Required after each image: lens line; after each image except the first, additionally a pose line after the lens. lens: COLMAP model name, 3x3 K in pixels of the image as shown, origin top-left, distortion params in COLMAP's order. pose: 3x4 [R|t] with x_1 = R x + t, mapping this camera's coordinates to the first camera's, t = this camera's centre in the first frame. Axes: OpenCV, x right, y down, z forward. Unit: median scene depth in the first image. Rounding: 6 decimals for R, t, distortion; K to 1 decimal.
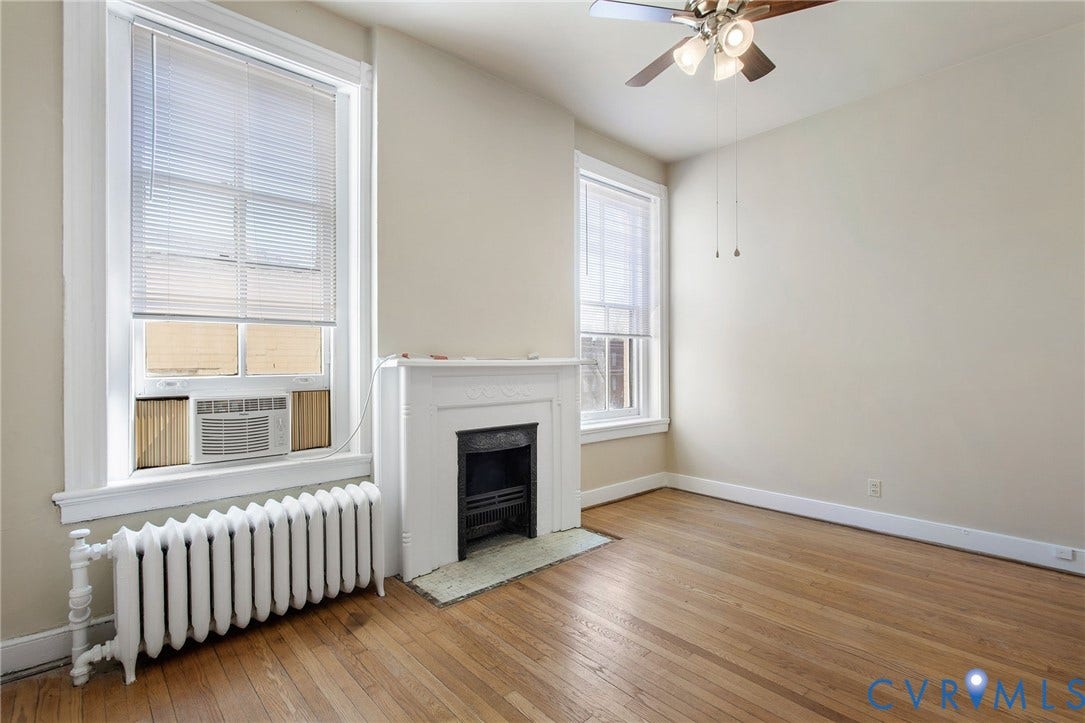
lens RADIAL K [[511.2, 0, 538.3], [0, 511.2, 361.4], [0, 0, 1]] dist [-0.004362, -0.000246]
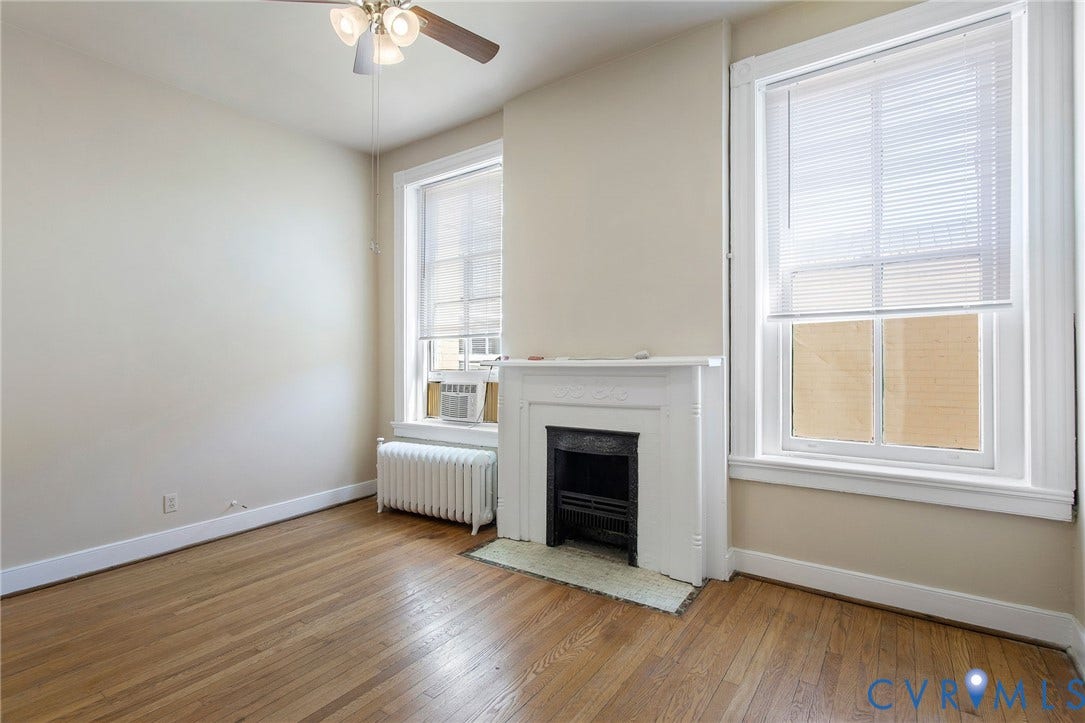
lens RADIAL K [[509.0, 0, 542.1], [0, 509.0, 351.1], [0, 0, 1]] dist [-0.003040, -0.000400]
pose [[0.224208, -0.015807, -0.974413, 0.880655], [0.008726, 0.999861, -0.014212, -0.007269], [0.974502, -0.005316, 0.224315, 0.729102]]
